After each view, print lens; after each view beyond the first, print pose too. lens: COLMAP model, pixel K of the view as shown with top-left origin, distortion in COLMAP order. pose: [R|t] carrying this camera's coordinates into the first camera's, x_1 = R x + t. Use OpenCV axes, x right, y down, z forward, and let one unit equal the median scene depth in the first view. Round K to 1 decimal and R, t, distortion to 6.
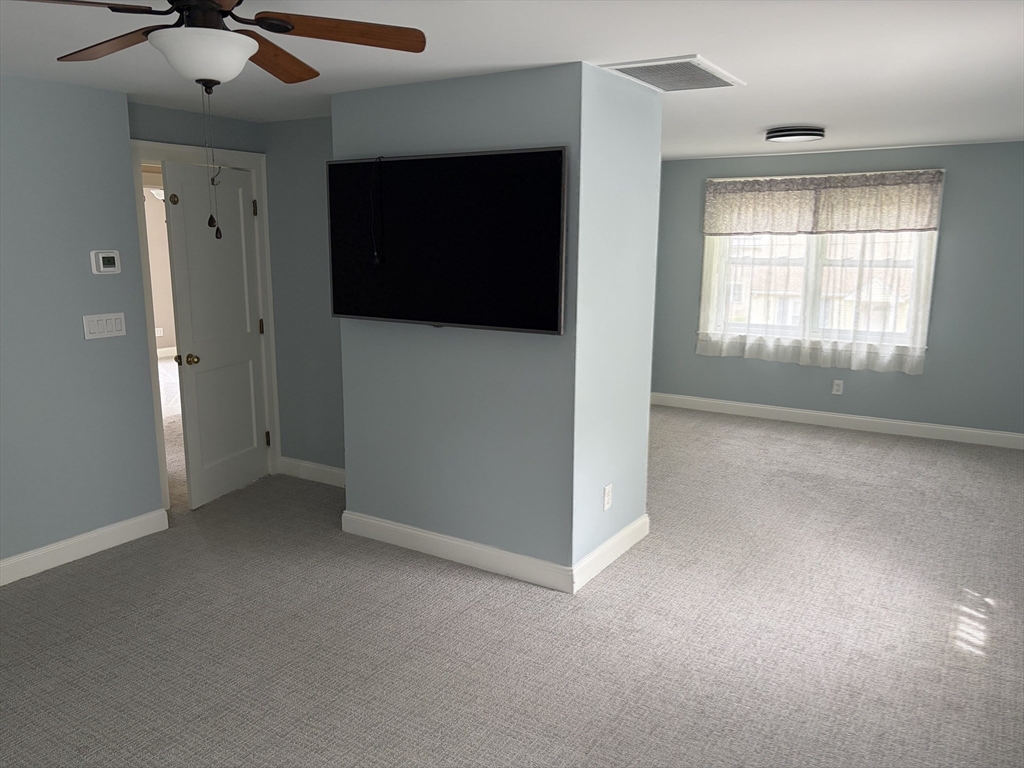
lens RADIAL K [[784.0, 0, 475.2], [0, 784.0, 390.4], [0, 0, 1]] dist [-0.023274, 0.032430]
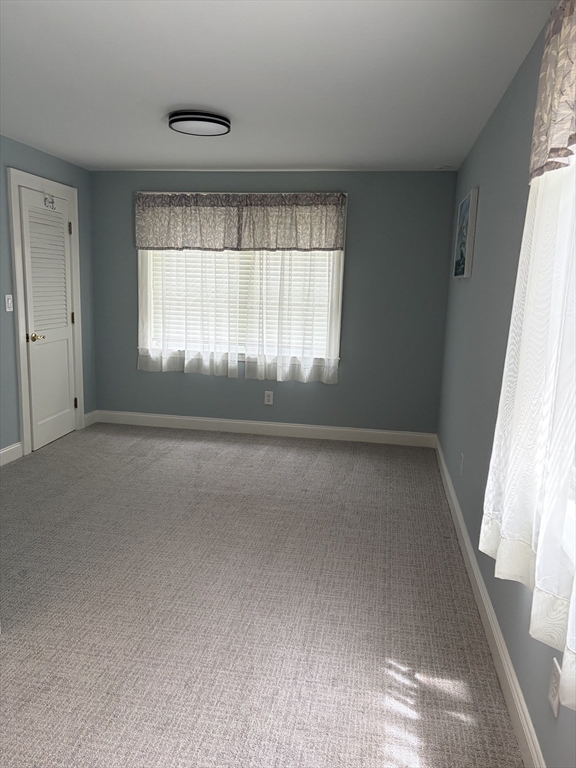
lens RADIAL K [[588.0, 0, 286.0], [0, 588.0, 386.2], [0, 0, 1]] dist [-0.023274, 0.032430]
pose [[0.909053, -0.038877, 0.414862, 0.166131], [0.045813, 0.998927, -0.006776, -0.014465], [-0.414154, 0.025166, 0.909859, 0.283207]]
